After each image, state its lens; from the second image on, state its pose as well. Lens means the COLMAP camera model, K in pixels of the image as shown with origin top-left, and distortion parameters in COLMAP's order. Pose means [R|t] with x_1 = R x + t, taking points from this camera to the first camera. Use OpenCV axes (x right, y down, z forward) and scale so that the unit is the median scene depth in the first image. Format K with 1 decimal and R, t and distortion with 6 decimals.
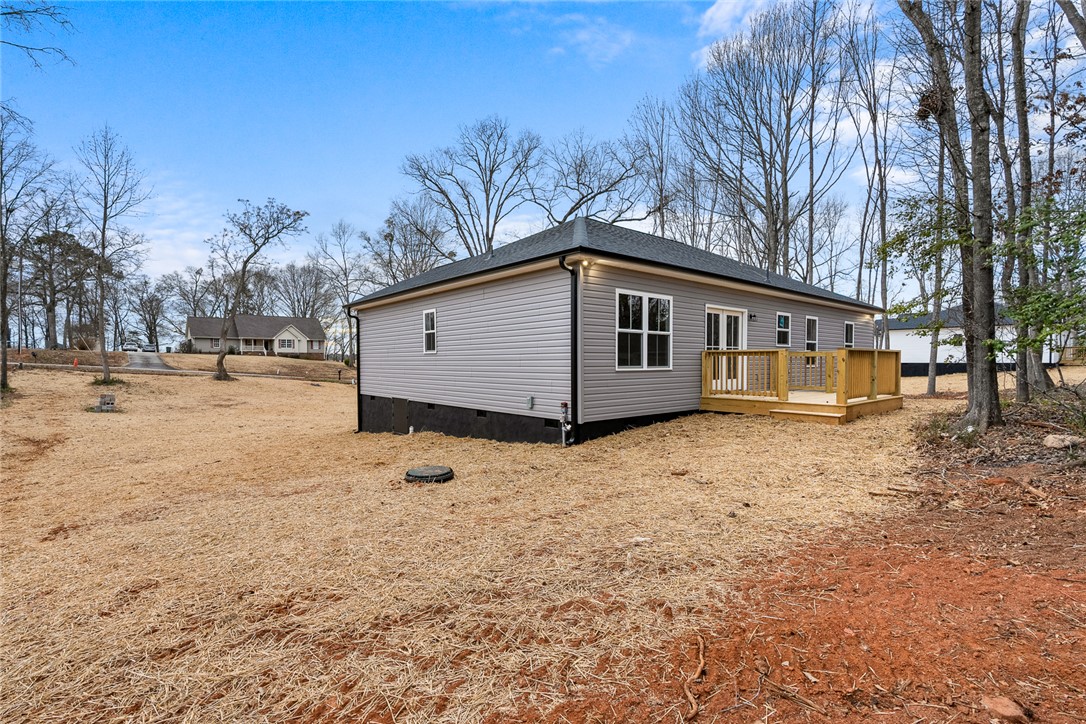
lens RADIAL K [[507.6, 0, 539.7], [0, 507.6, 380.2], [0, 0, 1]] dist [0.001344, 0.000389]
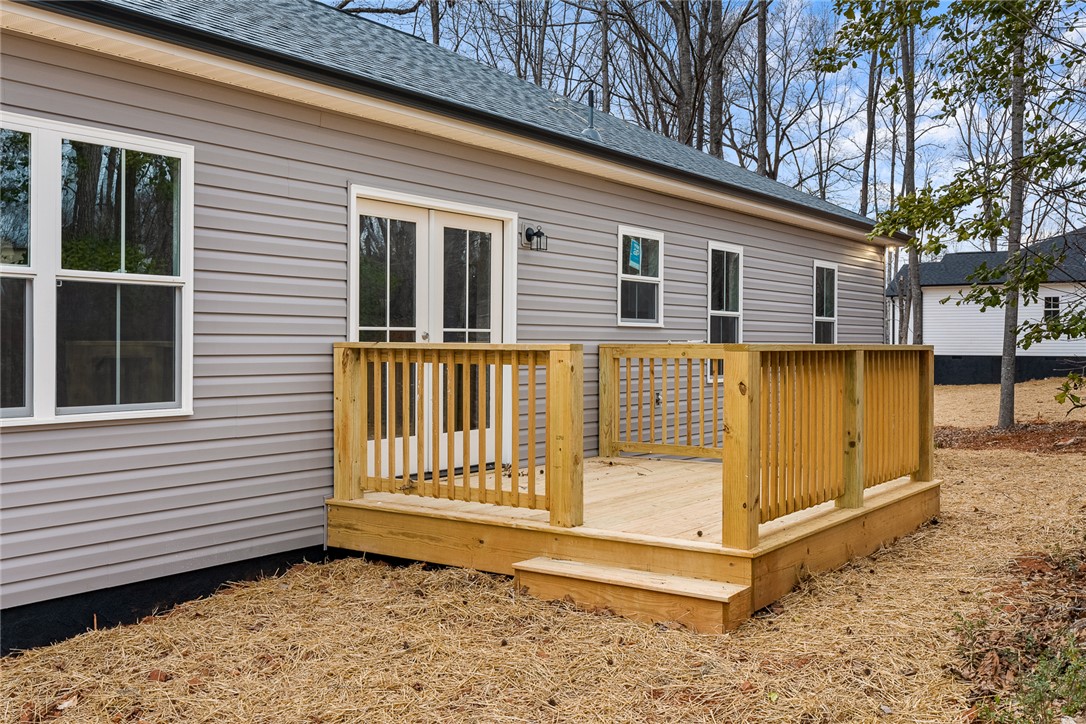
lens RADIAL K [[1048.7, 0, 543.2], [0, 1048.7, 356.6], [0, 0, 1]] dist [0.021217, 0.000000]
pose [[0.970217, 0.002533, 0.242226, 0.288723], [0.002769, 0.999764, -0.021548, -0.036650], [-0.242223, 0.021578, 0.969981, 0.383472]]
